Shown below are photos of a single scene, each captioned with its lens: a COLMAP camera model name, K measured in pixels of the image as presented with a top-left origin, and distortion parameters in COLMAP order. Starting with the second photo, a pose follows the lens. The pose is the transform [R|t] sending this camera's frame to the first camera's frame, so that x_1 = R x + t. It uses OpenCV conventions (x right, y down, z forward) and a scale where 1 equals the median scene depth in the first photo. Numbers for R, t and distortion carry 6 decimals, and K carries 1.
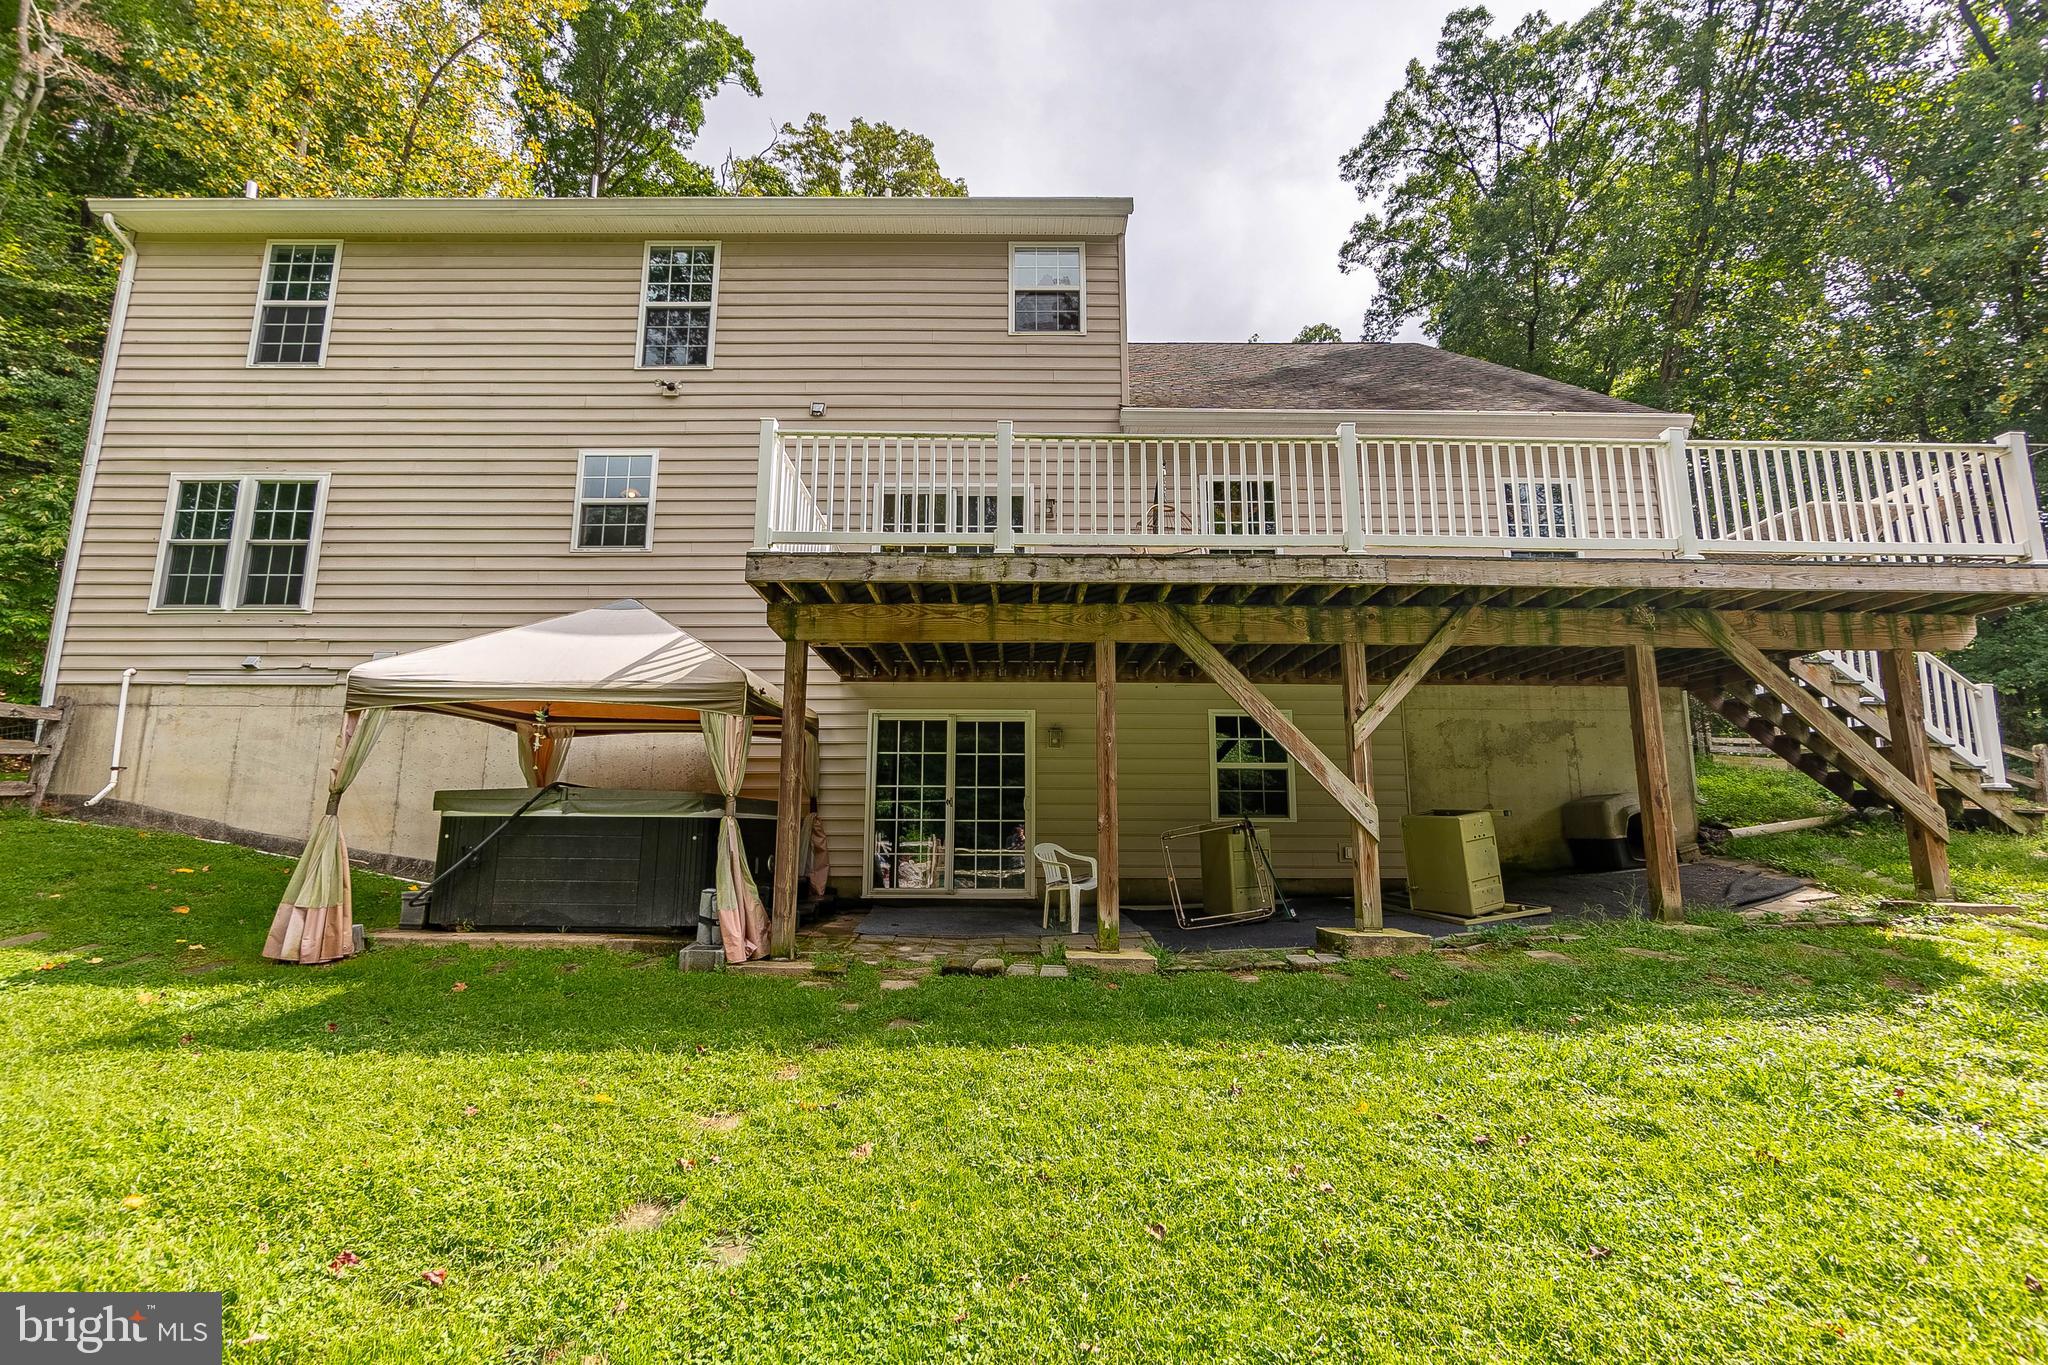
lens RADIAL K [[897.4, 0, 1023.0], [0, 897.4, 680.2], [0, 0, 1]] dist [-0.013454, 0.002803]
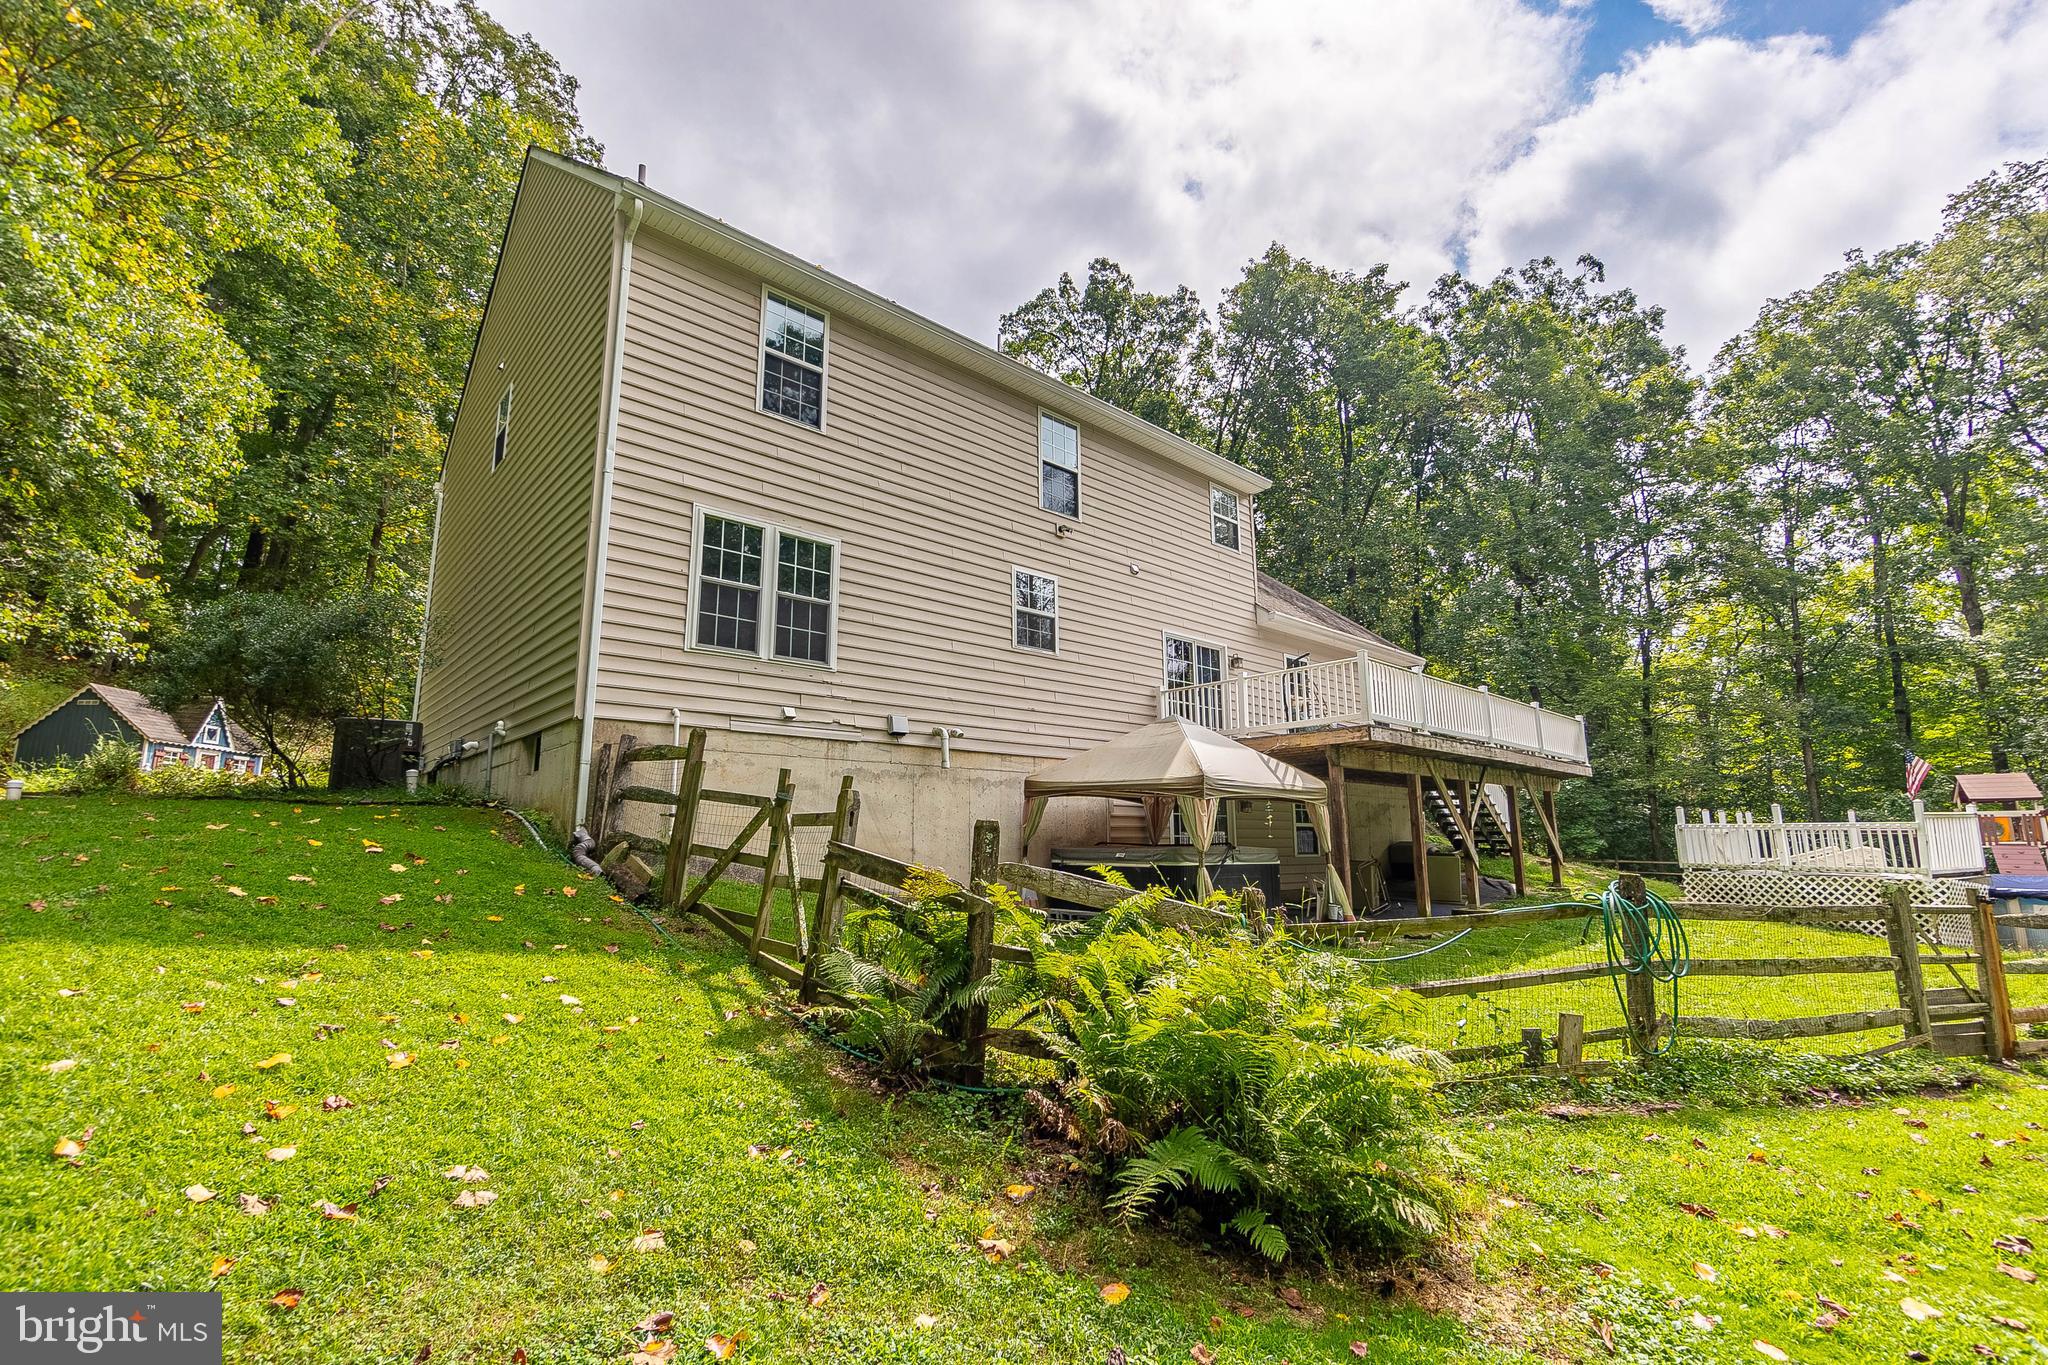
lens RADIAL K [[897.4, 0, 1025.8], [0, 897.4, 687.6], [0, 0, 1]] dist [-0.013454, 0.002803]
pose [[0.743878, 0.111423, 0.658962, -1.315040], [-0.103692, 0.993306, -0.050903, -0.024667], [-0.660223, -0.030463, 0.750452, 0.037727]]
